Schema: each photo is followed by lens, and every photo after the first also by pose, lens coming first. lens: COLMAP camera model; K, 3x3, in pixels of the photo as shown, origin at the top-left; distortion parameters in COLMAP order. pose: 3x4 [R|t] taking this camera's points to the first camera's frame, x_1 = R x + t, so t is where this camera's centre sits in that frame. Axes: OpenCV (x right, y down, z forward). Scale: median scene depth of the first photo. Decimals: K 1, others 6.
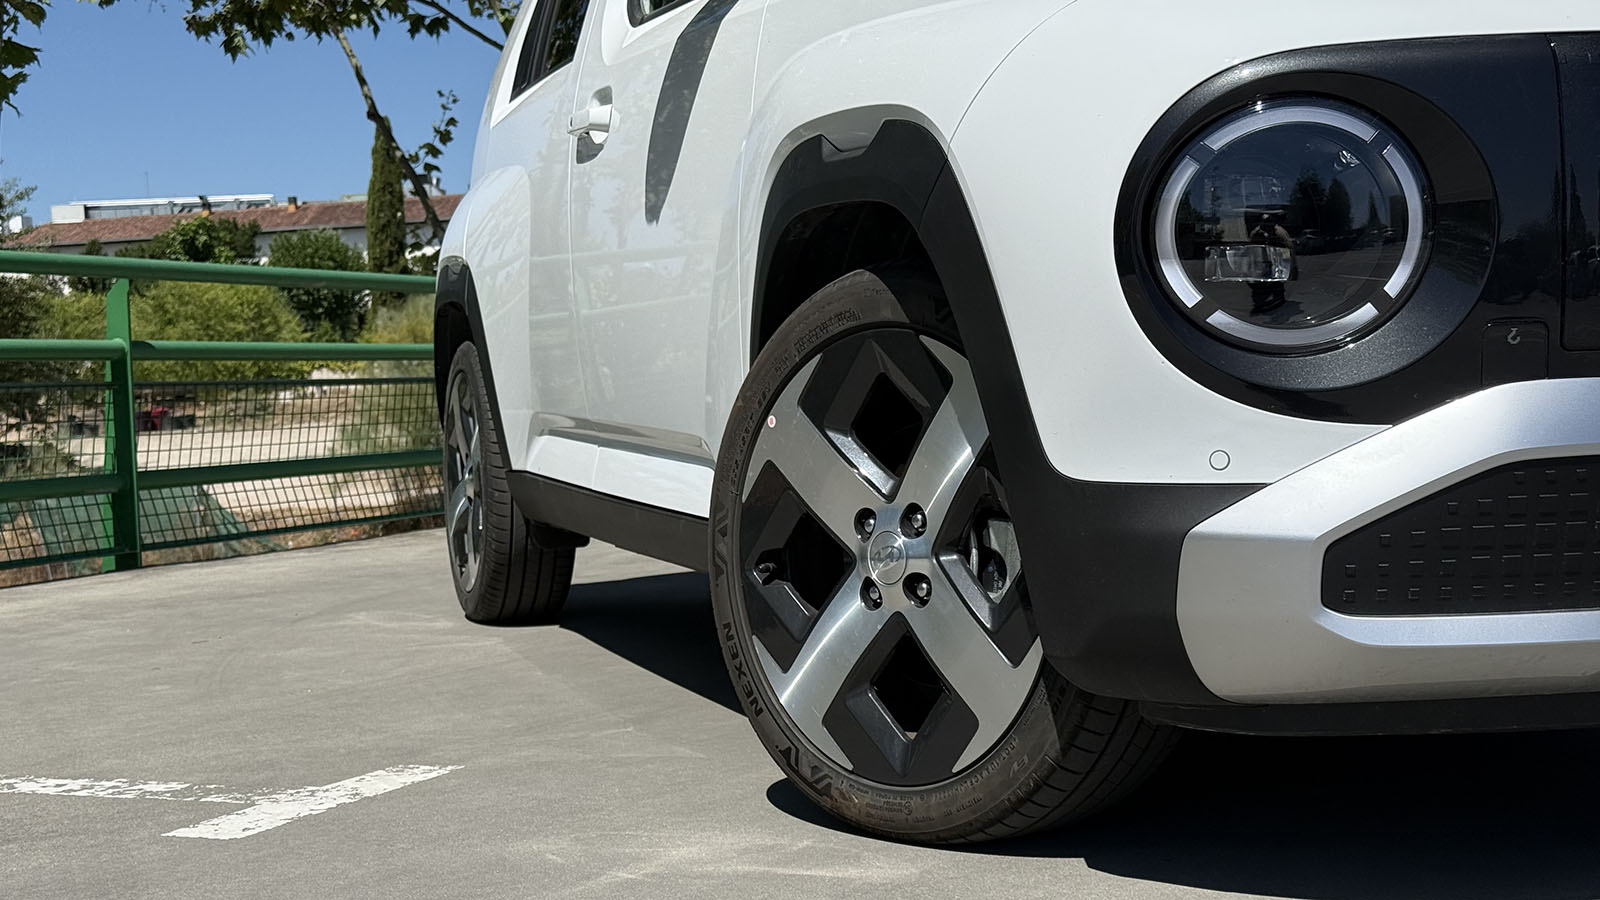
lens RADIAL K [[2331.9, 0, 800.0], [0, 2331.9, 450.0], [0, 0, 1]] dist [-0.025189, -0.134382]
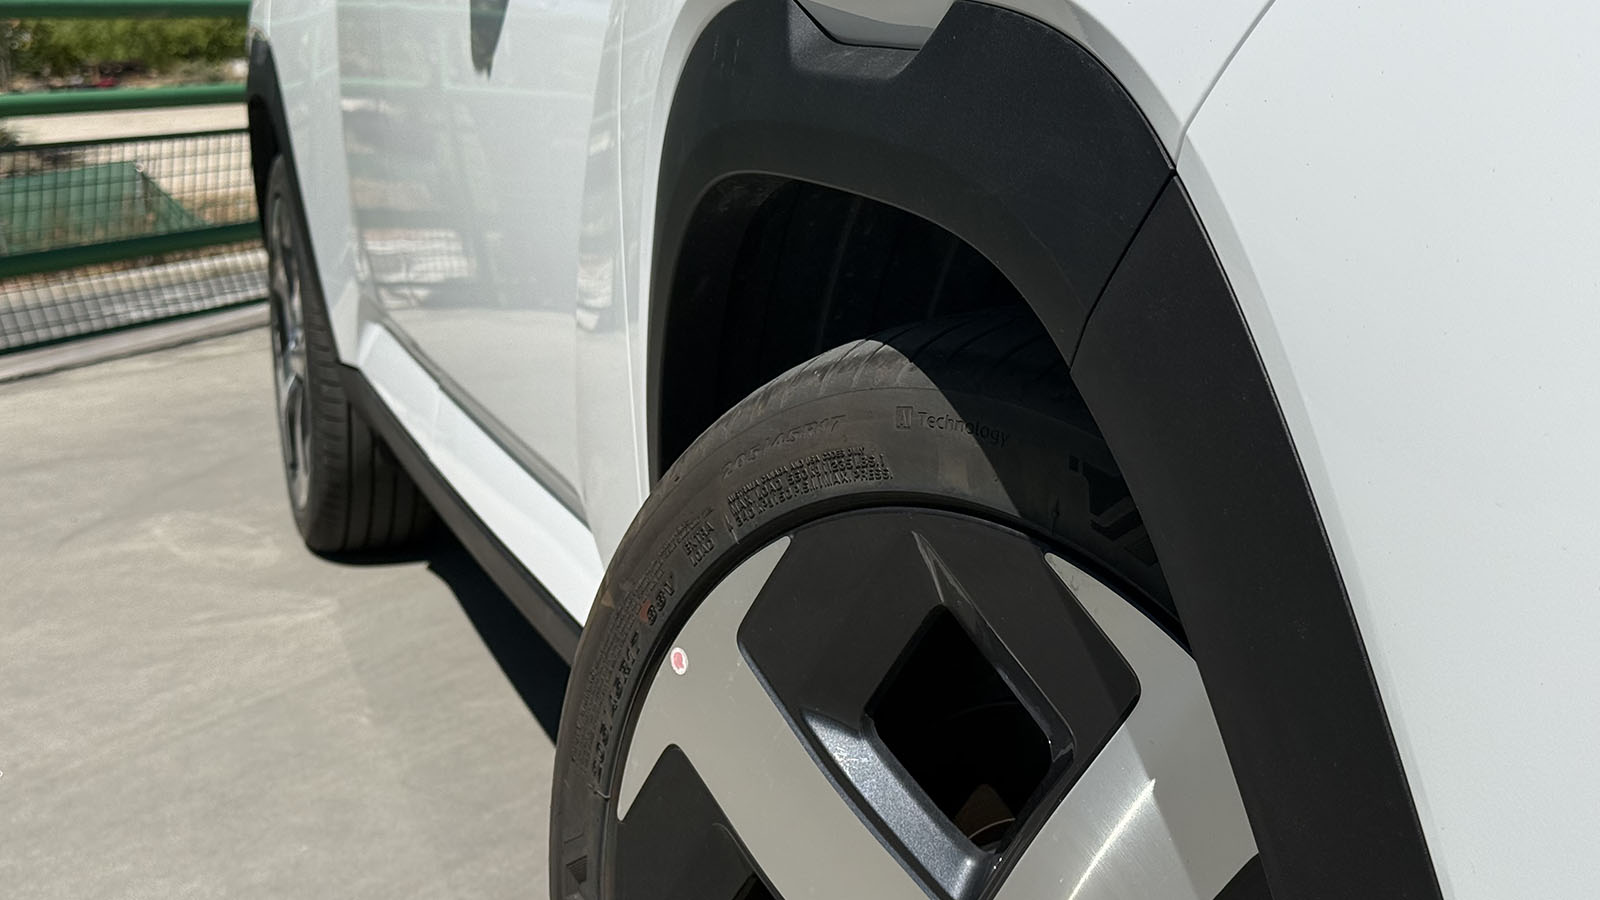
lens RADIAL K [[2392.1, 0, 870.7], [0, 2392.1, 420.6], [0, 0, 1]] dist [0.080464, 0.059667]
pose [[0.999250, -0.009586, 0.037526, 0.007346], [0.004981, 0.992648, 0.120931, -0.113509], [-0.038409, -0.120653, 0.991951, 0.581791]]
